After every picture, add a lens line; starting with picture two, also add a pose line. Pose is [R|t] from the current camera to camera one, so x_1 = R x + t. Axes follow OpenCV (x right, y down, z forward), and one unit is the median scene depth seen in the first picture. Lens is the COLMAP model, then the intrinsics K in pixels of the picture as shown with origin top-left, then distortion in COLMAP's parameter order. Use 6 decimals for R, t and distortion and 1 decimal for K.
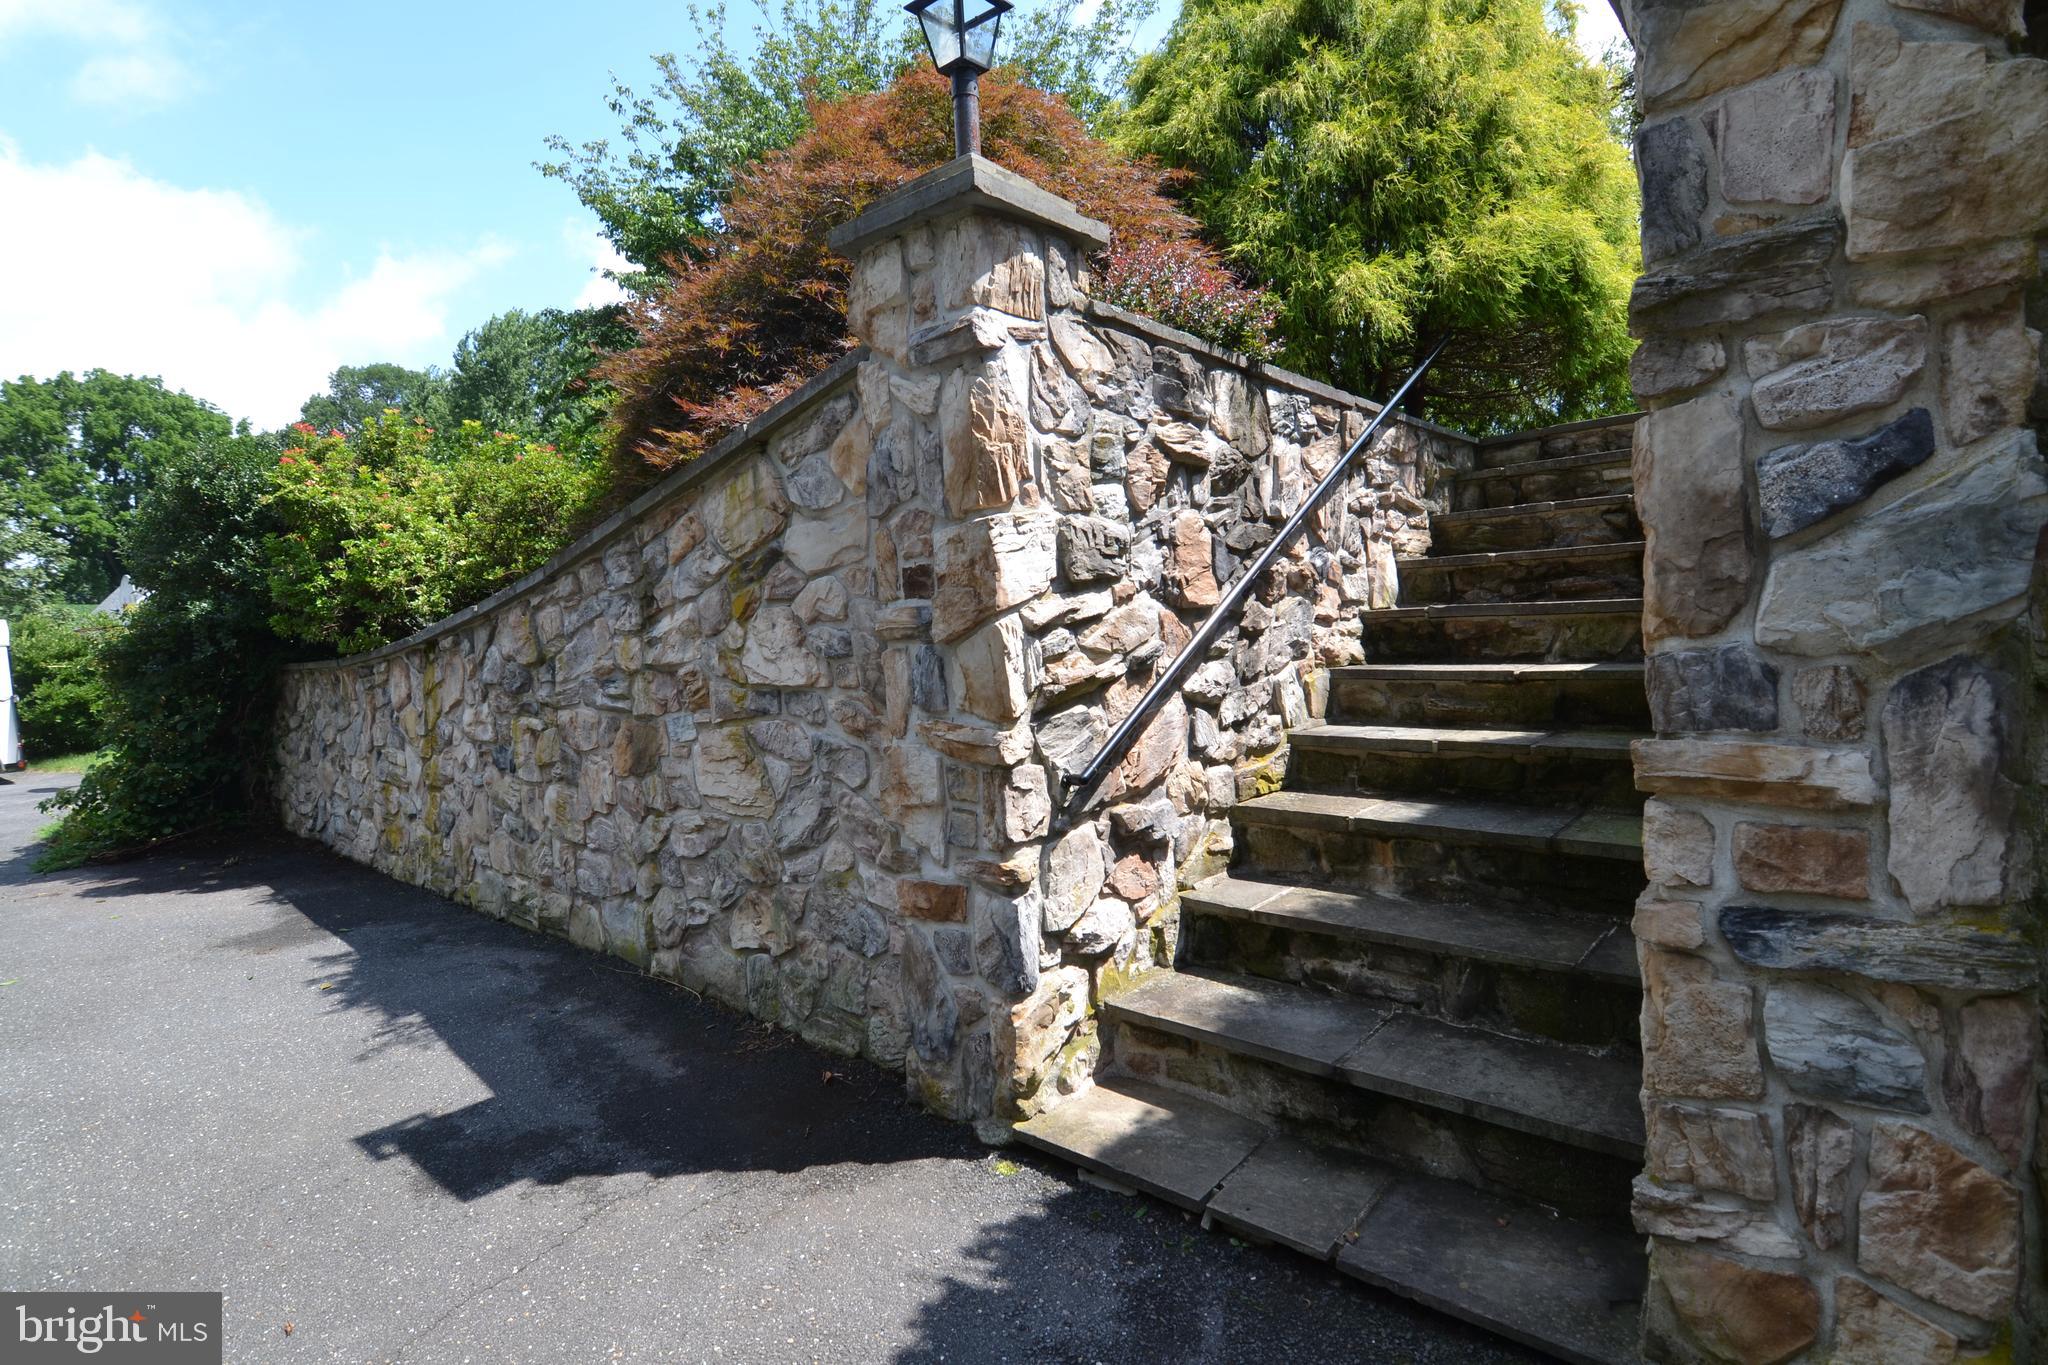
lens RADIAL K [[1003.0, 0, 1020.4], [0, 1003.0, 683.5], [0, 0, 1]] dist [-0.006808, -0.009667]
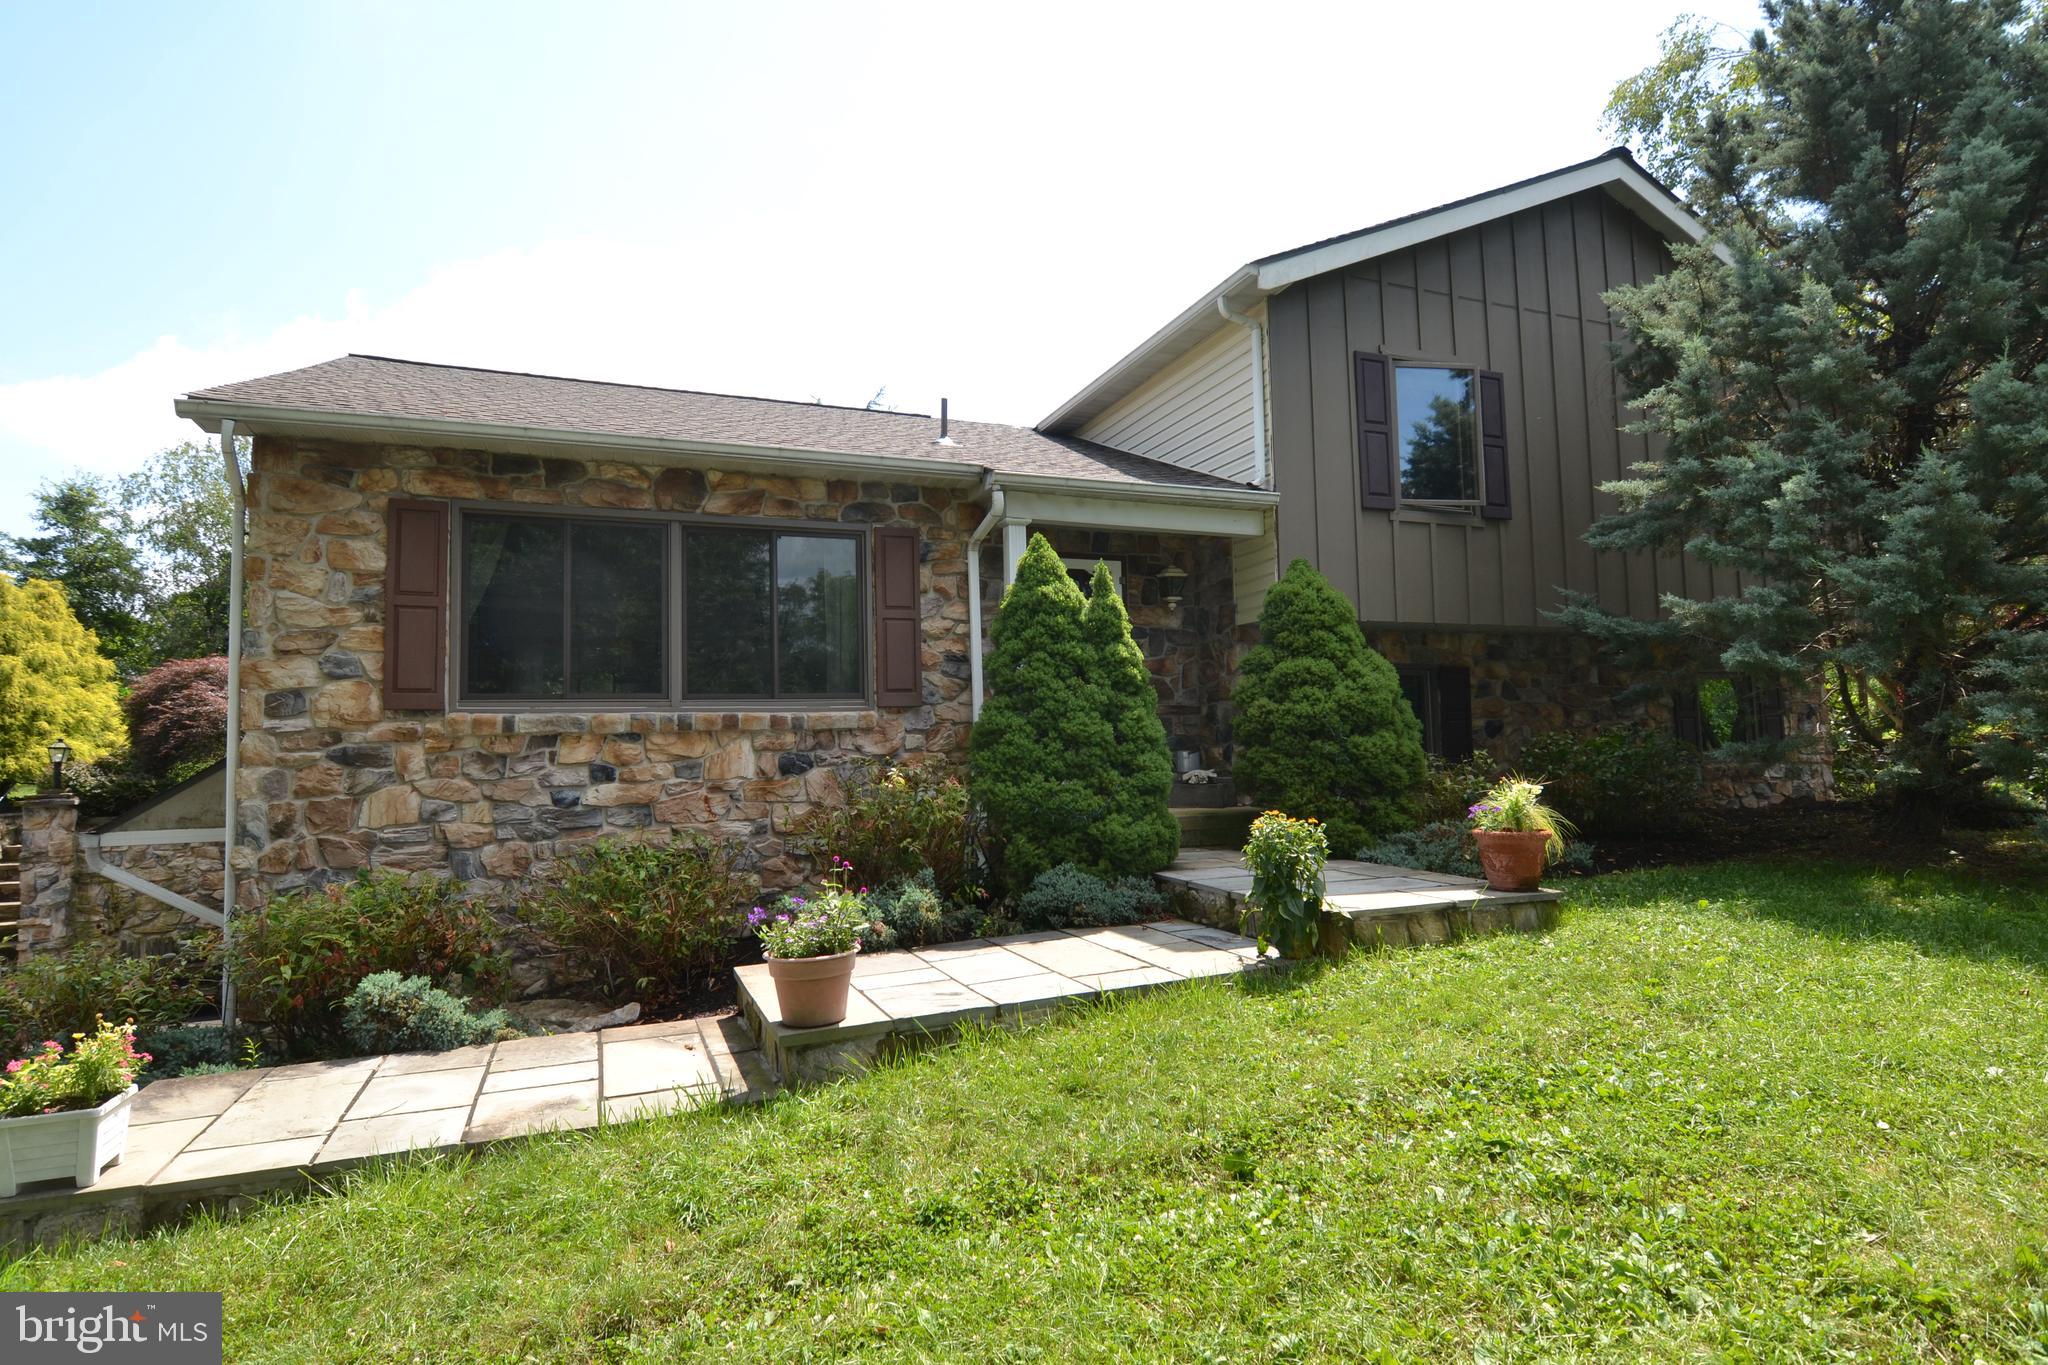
lens RADIAL K [[1068.0, 0, 1018.8], [0, 1068.0, 682.2], [0, 0, 1]] dist [-0.002584, -0.012155]
pose [[0.443490, 0.100273, 0.890652, -1.374395], [0.051169, 0.989269, -0.136854, -0.100862], [-0.894817, 0.106268, 0.433600, -3.954226]]
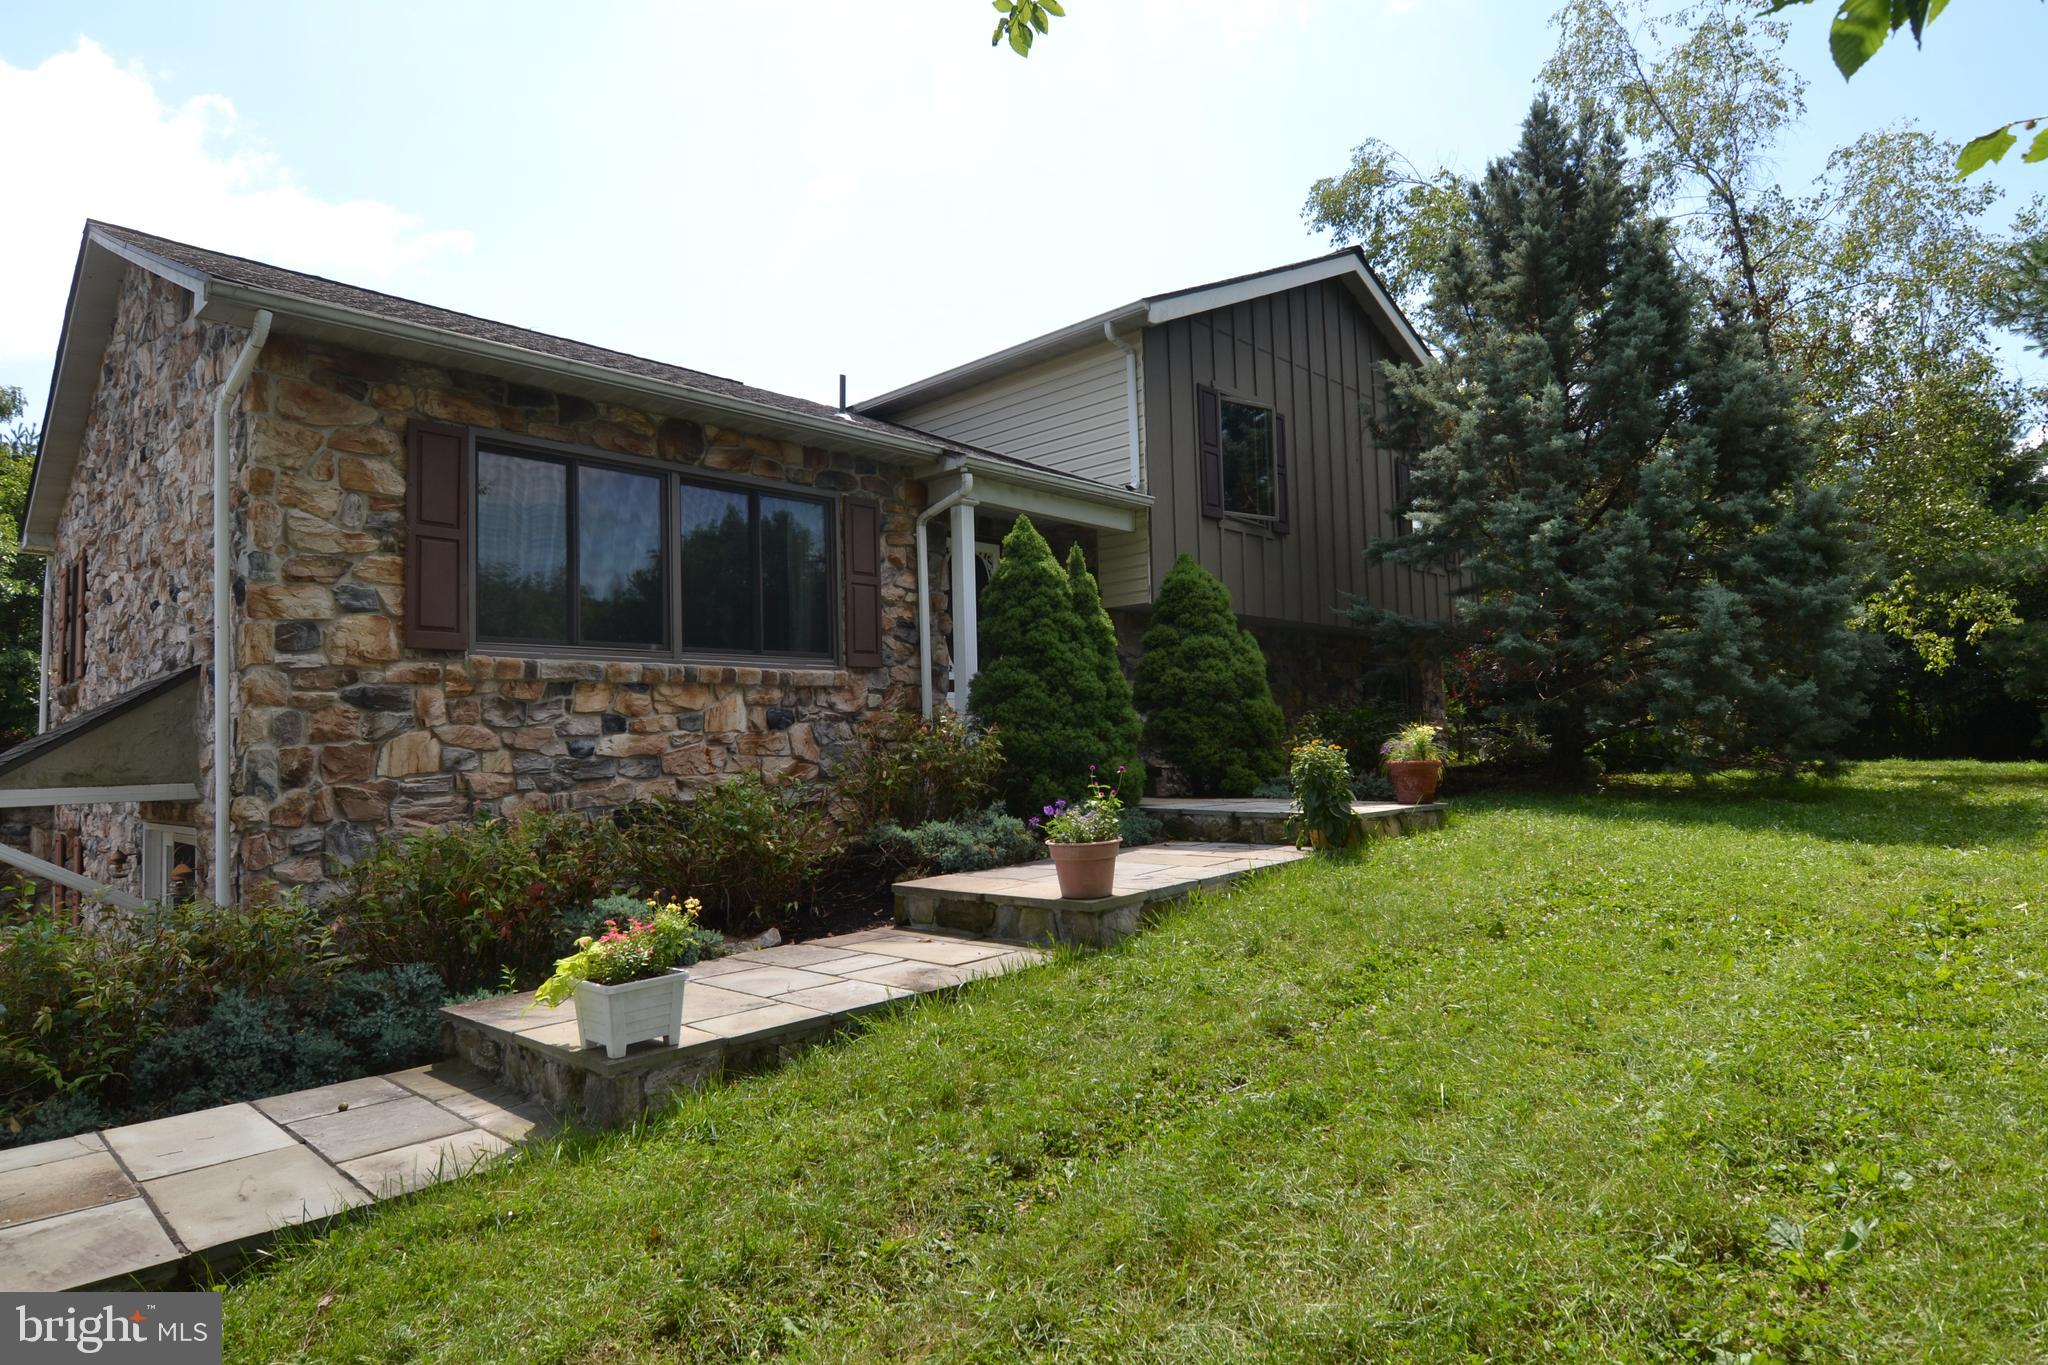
lens RADIAL K [[1141.2, 0, 1020.4], [0, 1141.2, 685.6], [0, 0, 1]] dist [0.002241, -0.016560]
pose [[0.036074, 0.105664, 0.993747, -1.980360], [0.080971, 0.990816, -0.108292, -0.027469], [-0.996063, 0.084371, 0.027187, -3.168099]]
